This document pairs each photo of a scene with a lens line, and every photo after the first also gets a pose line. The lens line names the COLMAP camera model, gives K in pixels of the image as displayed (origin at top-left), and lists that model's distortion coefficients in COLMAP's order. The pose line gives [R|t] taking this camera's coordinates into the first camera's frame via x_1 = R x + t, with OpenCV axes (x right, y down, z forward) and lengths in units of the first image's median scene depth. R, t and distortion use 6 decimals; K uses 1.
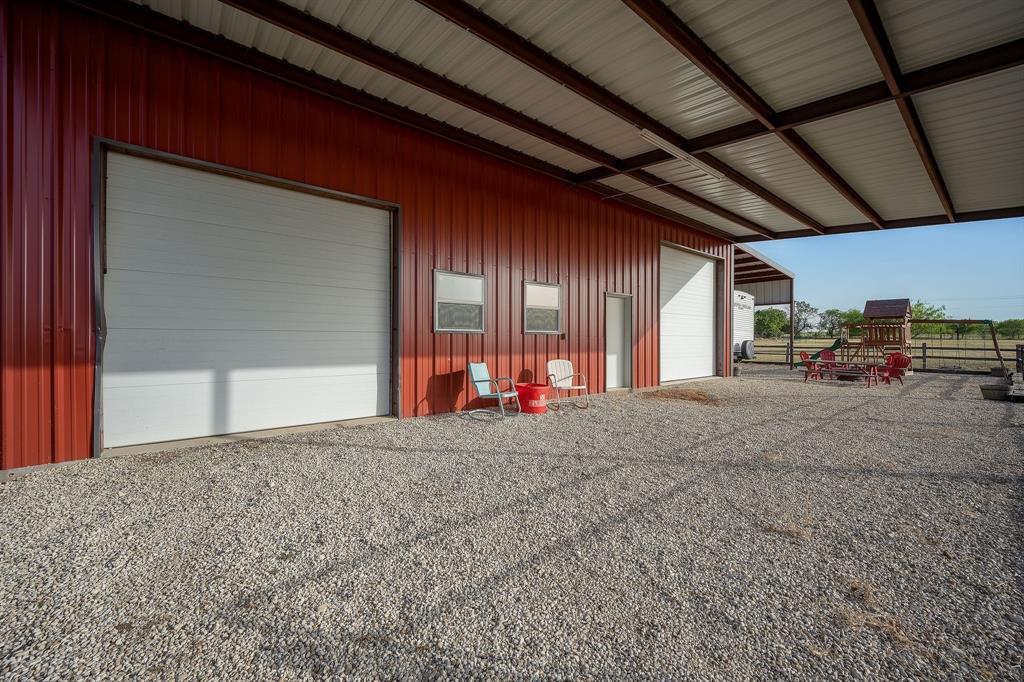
lens RADIAL K [[410.9, 0, 507.1], [0, 410.9, 336.1], [0, 0, 1]] dist [-0.000117, -0.000024]
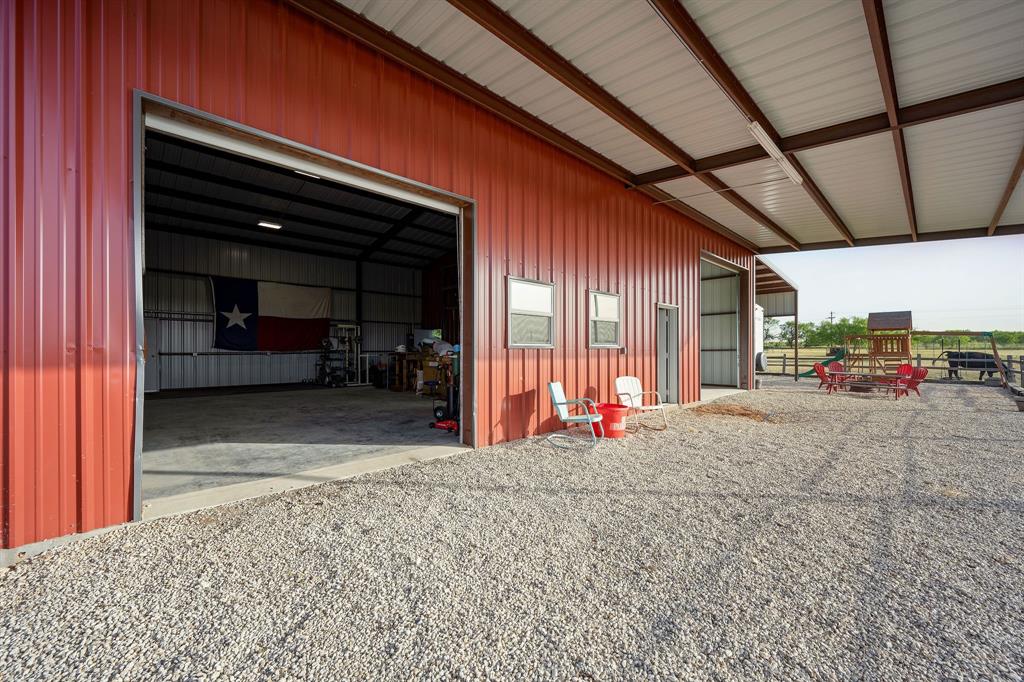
lens RADIAL K [[409.3, 0, 512.4], [0, 409.3, 345.0], [0, 0, 1]] dist [-0.000261, -0.000200]
pose [[0.997296, -0.001542, 0.073477, -0.211757], [0.001778, 0.999994, -0.003136, -0.010598], [-0.073472, 0.003259, 0.997292, 0.118483]]
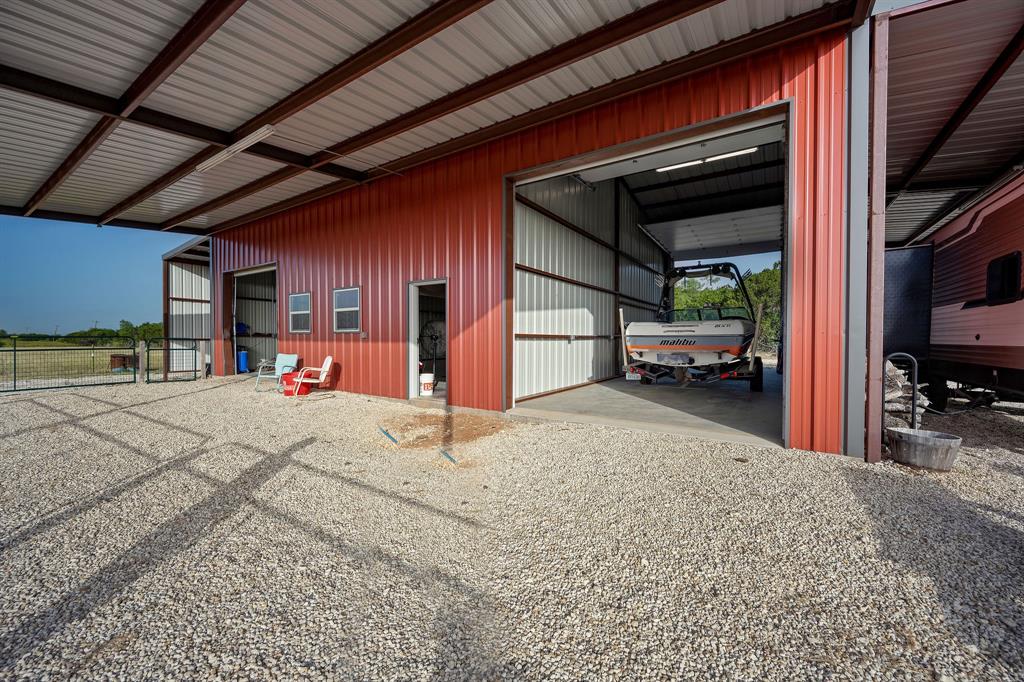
lens RADIAL K [[410.9, 0, 507.1], [0, 410.9, 336.1], [0, 0, 1]] dist [-0.000117, -0.000024]
pose [[0.276681, -0.005430, -0.960946, 1.445154], [-0.000941, 0.999982, -0.005921, 0.013656], [0.960961, 0.002543, 0.276671, 1.251536]]
